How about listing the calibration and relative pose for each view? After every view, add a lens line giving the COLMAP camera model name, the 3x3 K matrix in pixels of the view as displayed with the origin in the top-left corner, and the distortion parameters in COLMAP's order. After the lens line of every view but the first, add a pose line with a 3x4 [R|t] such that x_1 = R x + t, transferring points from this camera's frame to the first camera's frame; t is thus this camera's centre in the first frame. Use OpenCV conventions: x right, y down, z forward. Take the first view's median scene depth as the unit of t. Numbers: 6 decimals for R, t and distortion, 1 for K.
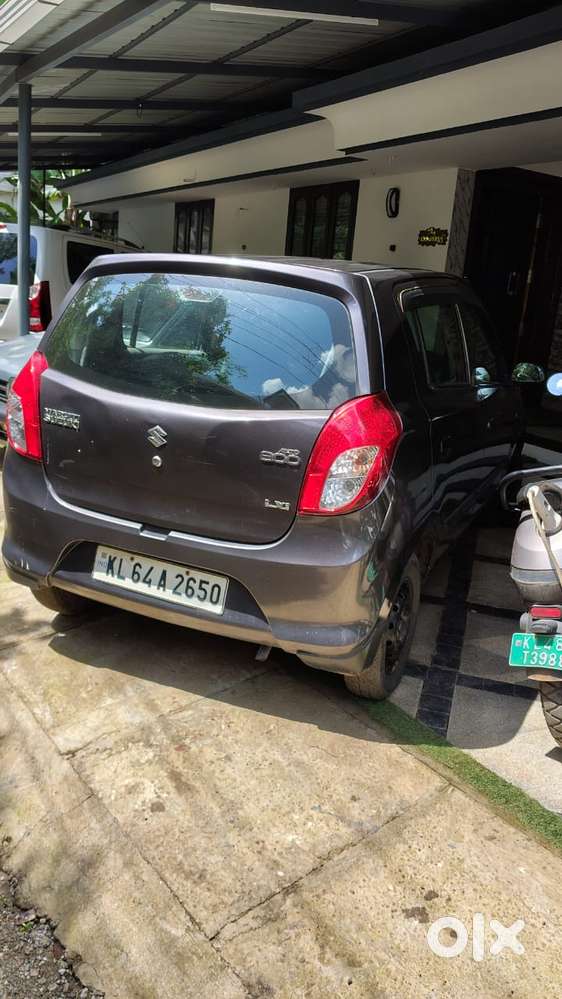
lens RADIAL K [[751.5, 0, 288.4], [0, 751.5, 494.9], [0, 0, 1]] dist [0.010140, -0.047331]
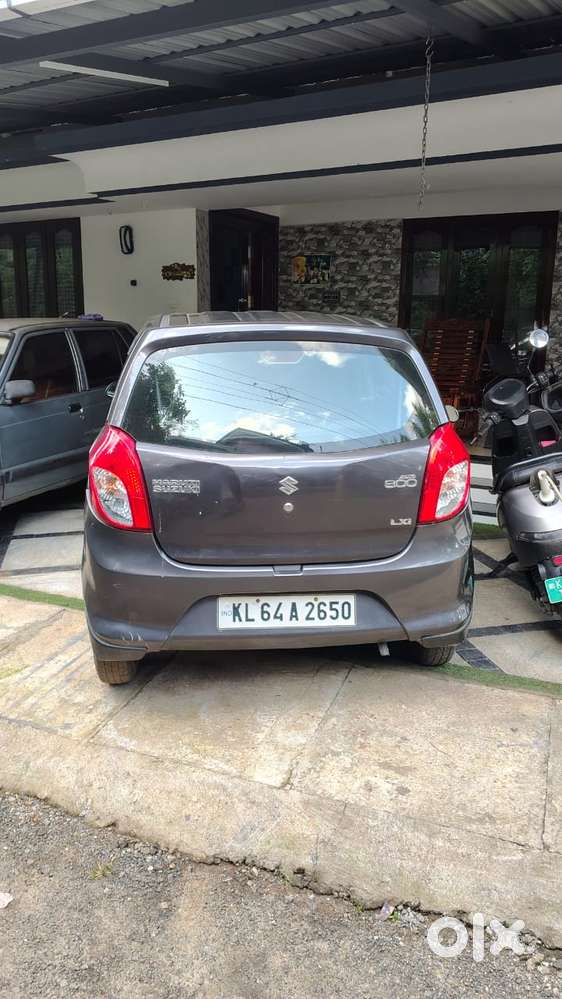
lens RADIAL K [[751.5, 0, 284.2], [0, 751.5, 485.1], [0, 0, 1]] dist [0.010140, -0.047331]
pose [[0.865397, -0.177339, 0.468656, -0.669881], [0.191685, 0.981303, 0.017367, -0.093604], [-0.462973, 0.074805, 0.883210, 0.004921]]
